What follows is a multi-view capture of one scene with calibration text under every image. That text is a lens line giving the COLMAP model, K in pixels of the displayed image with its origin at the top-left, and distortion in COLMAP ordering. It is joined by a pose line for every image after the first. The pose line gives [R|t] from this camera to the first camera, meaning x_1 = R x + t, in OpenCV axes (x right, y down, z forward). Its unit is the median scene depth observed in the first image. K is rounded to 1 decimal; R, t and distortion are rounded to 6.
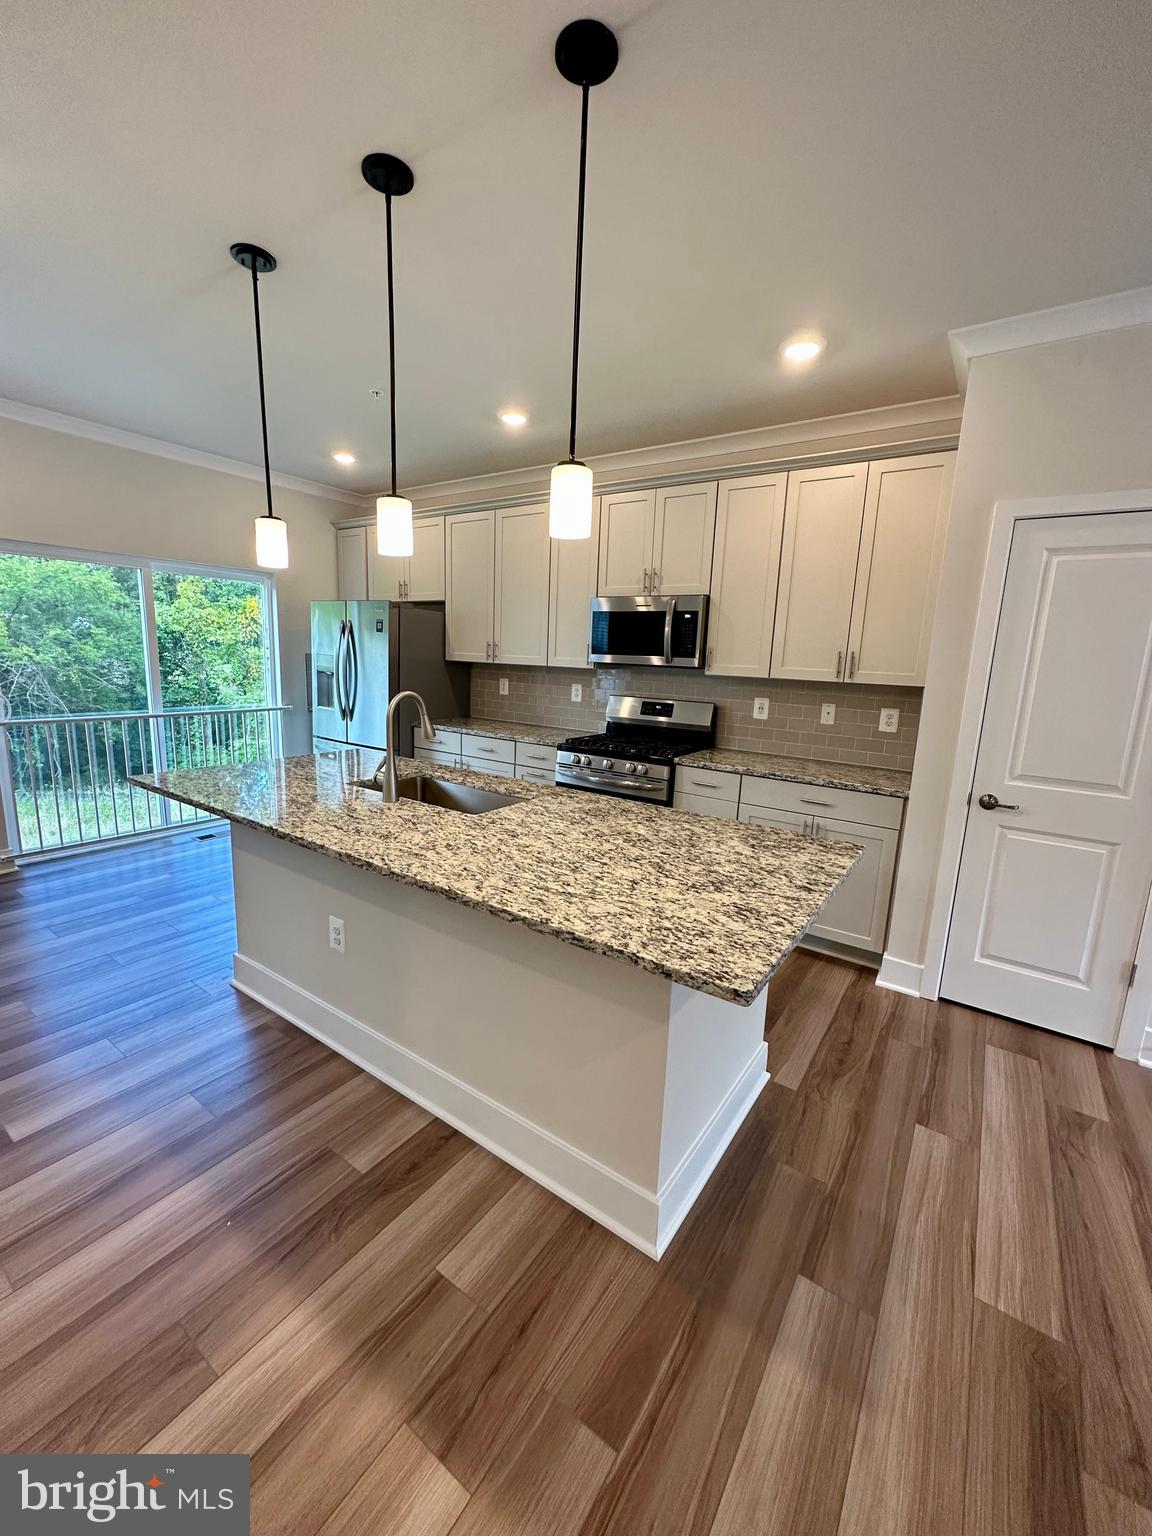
lens RADIAL K [[613.9, 0, 576.0], [0, 613.9, 768.0], [0, 0, 1]] dist [-0.002588, 0.000538]
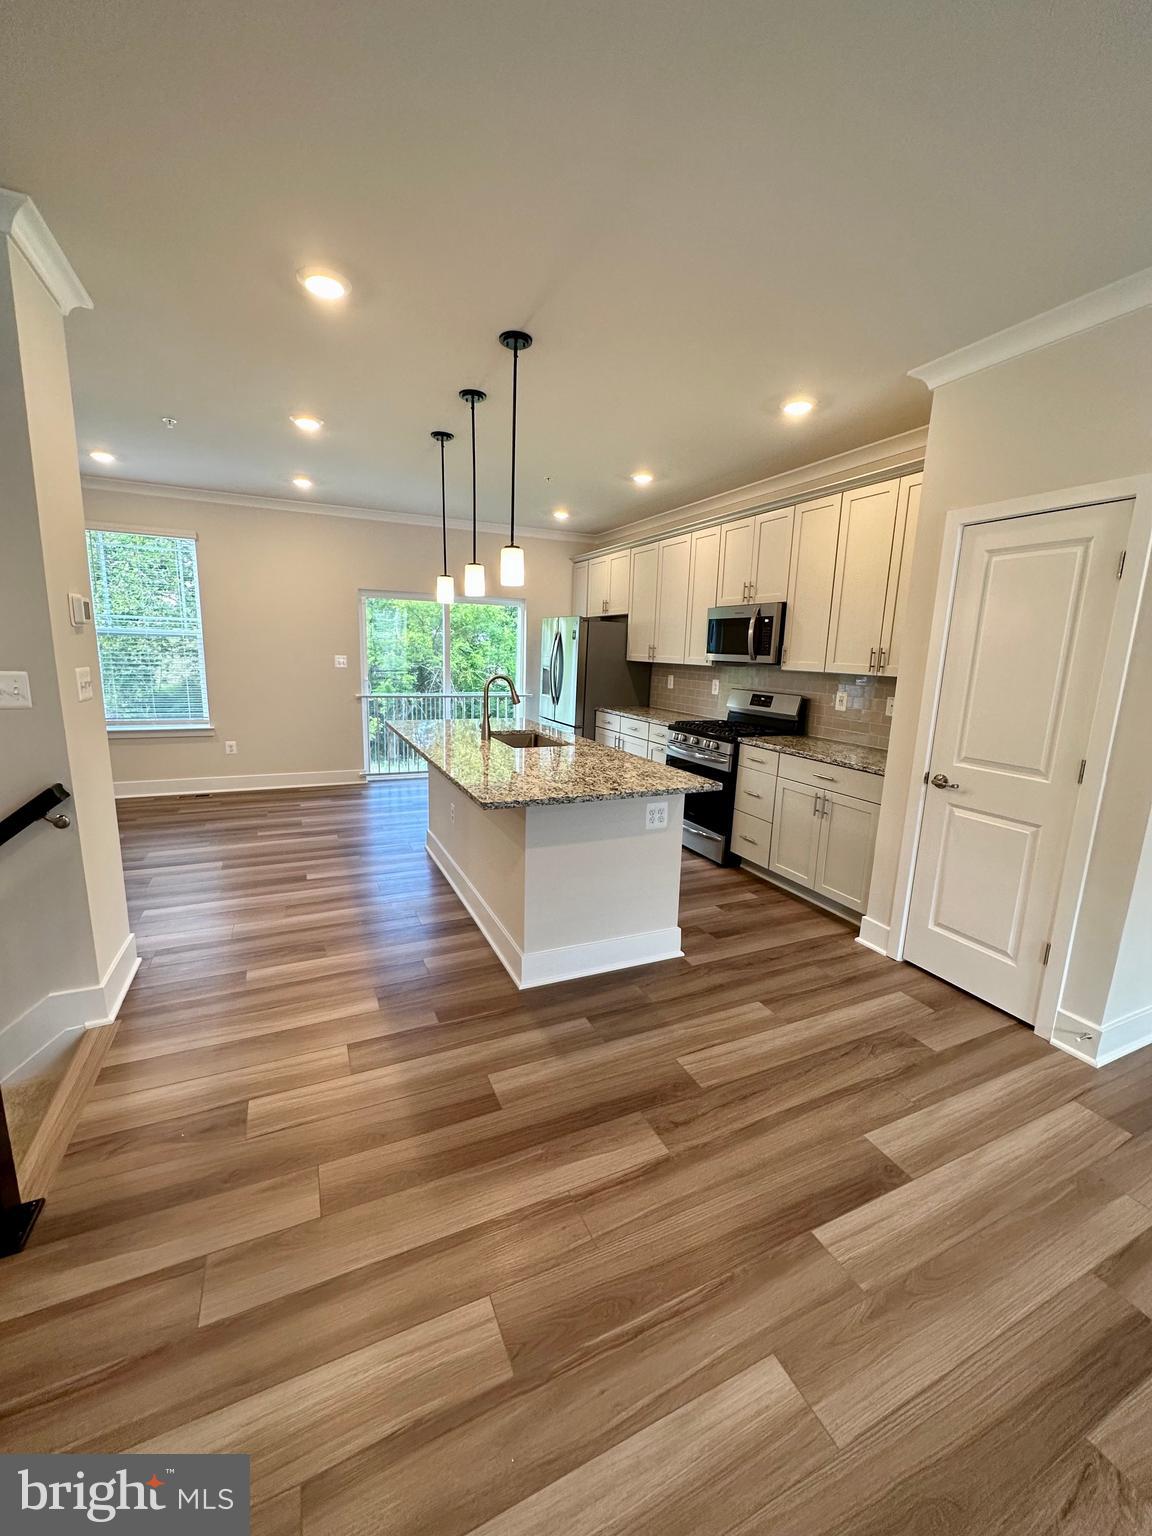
lens RADIAL K [[613.9, 0, 576.0], [0, 613.9, 768.0], [0, 0, 1]] dist [-0.002588, 0.000538]
pose [[0.861075, 0.084451, -0.501416, 0.490546], [-0.090523, 0.995819, 0.012267, 0.057520], [0.500355, 0.034826, 0.865119, -0.210628]]
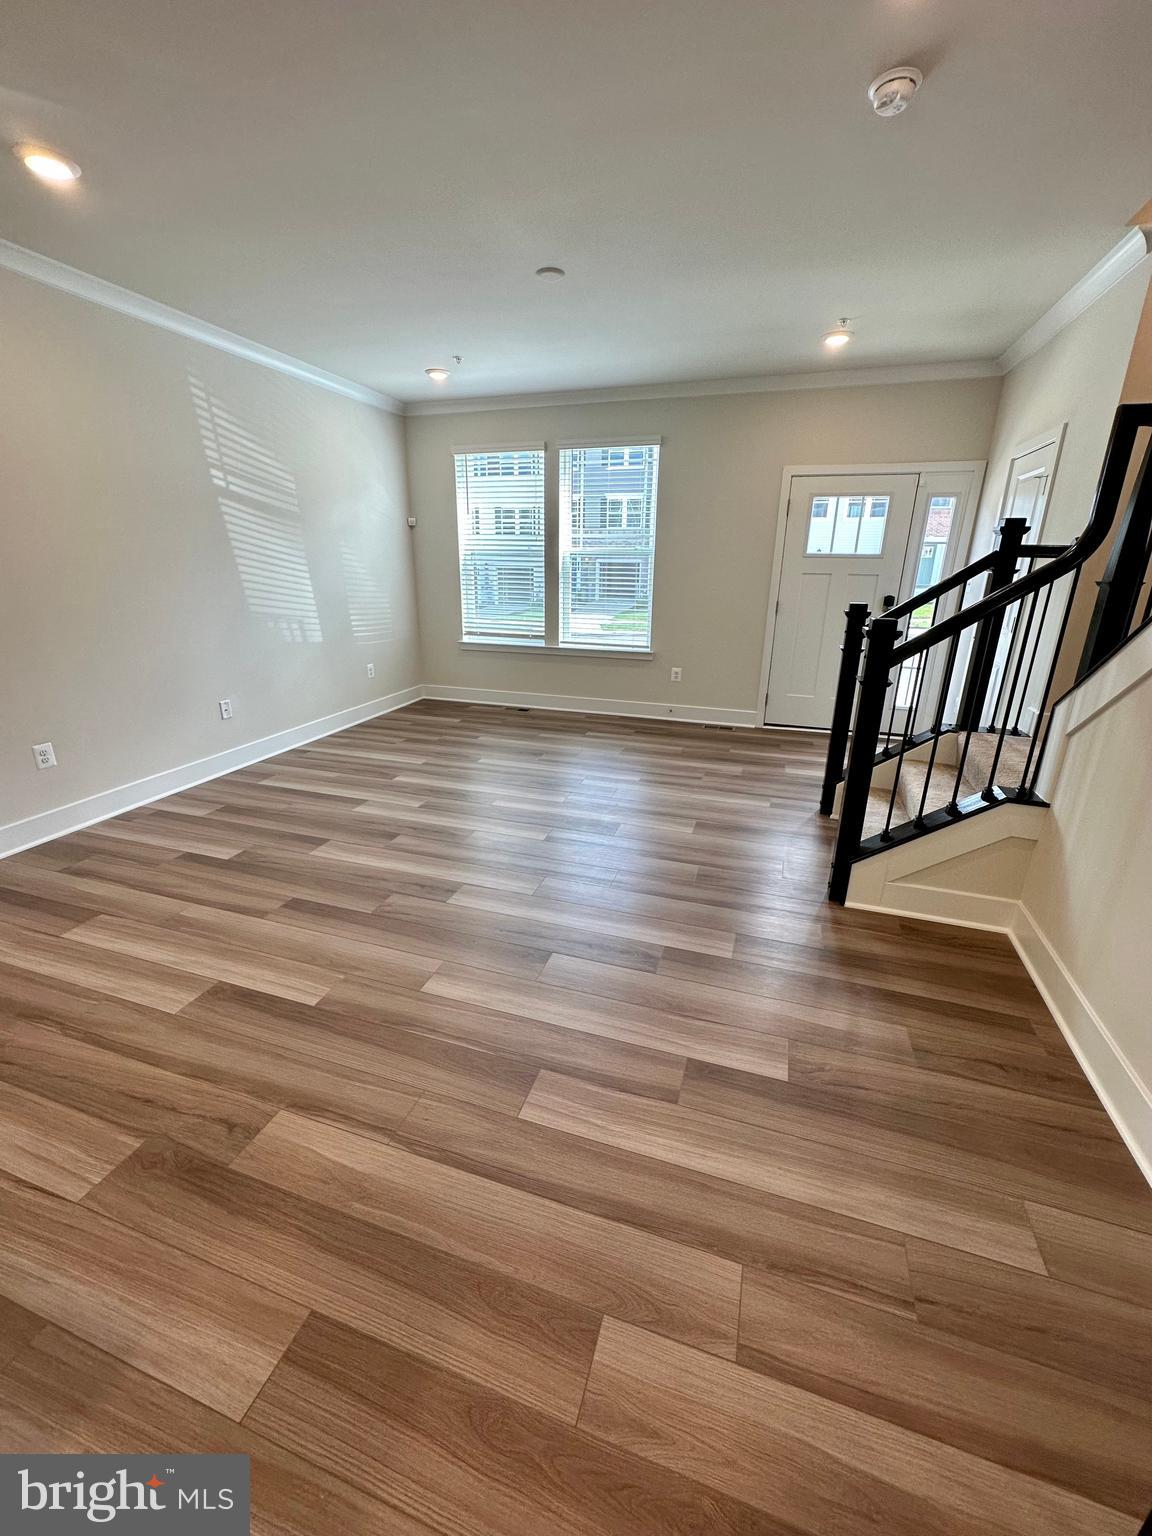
lens RADIAL K [[613.9, 0, 576.0], [0, 613.9, 768.0], [0, 0, 1]] dist [-0.002588, 0.000538]
pose [[-0.279872, -0.351423, 0.893406, -0.085622], [0.157501, 0.901179, 0.403820, -0.011651], [-0.947030, 0.253730, -0.196865, 0.112623]]
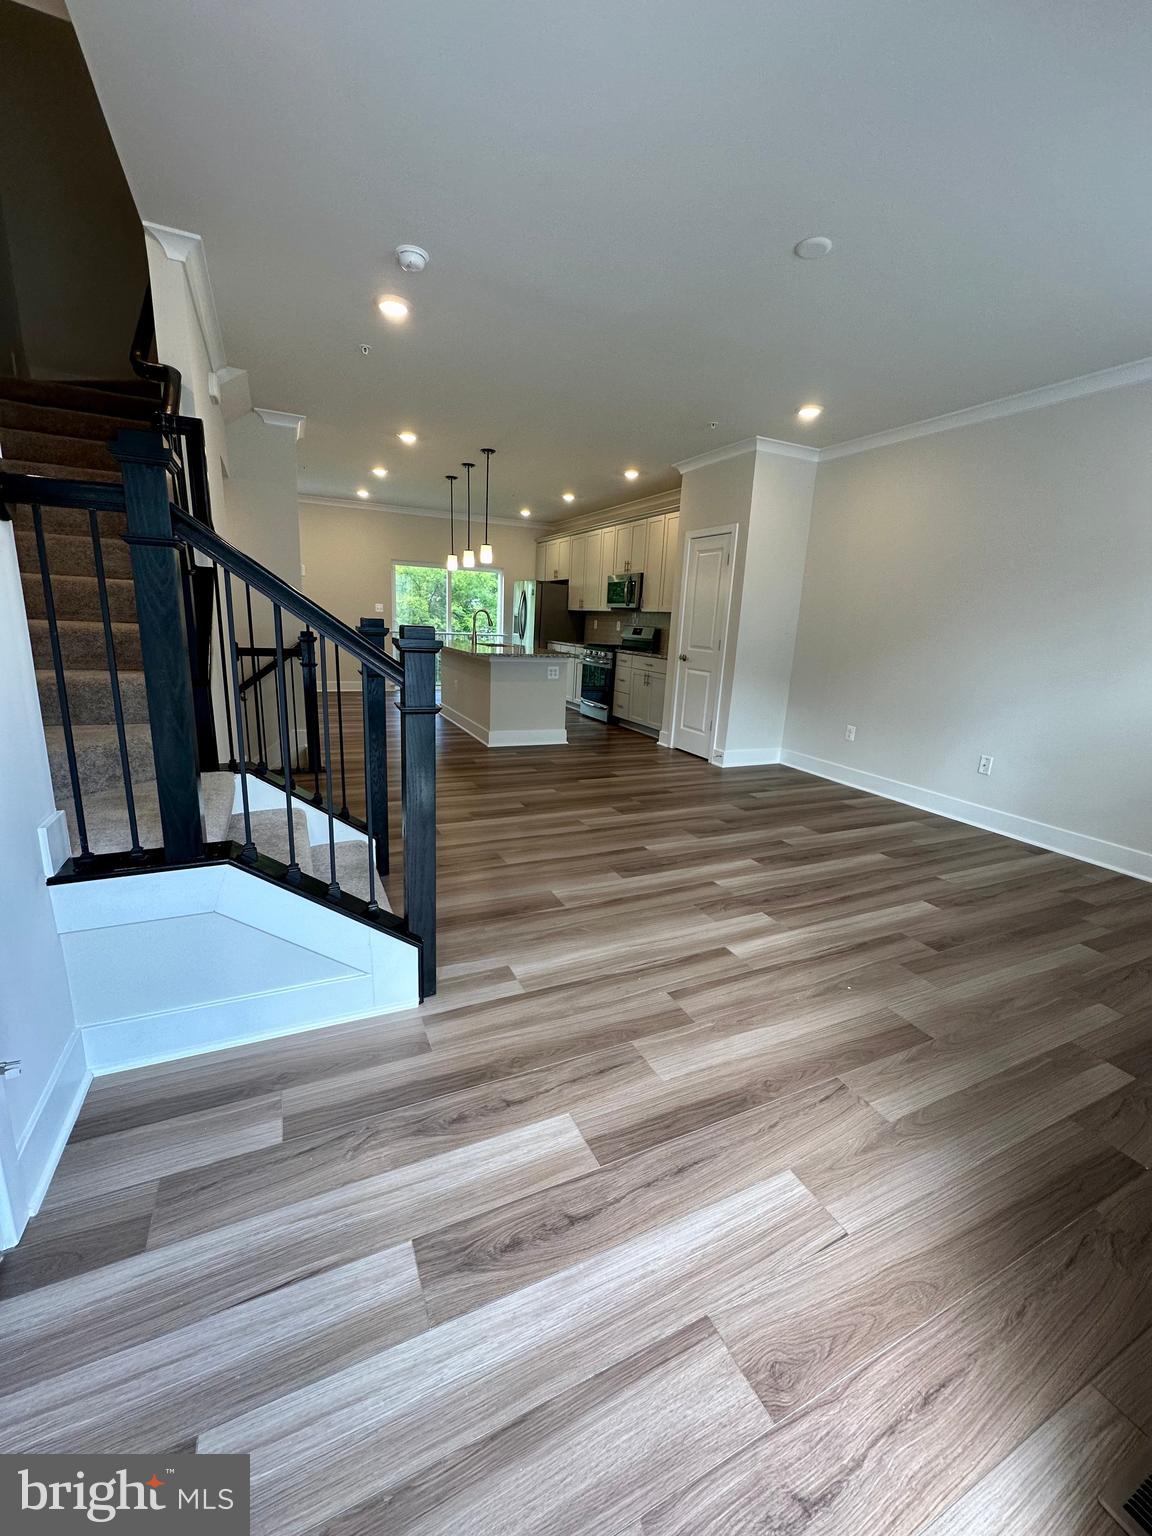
lens RADIAL K [[613.9, 0, 576.0], [0, 613.9, 768.0], [0, 0, 1]] dist [-0.002588, 0.000538]
pose [[0.866079, 0.120212, -0.485237, 1.127942], [-0.105578, 0.992747, 0.057501, 0.287924], [0.488630, 0.001430, 0.872490, -0.955873]]
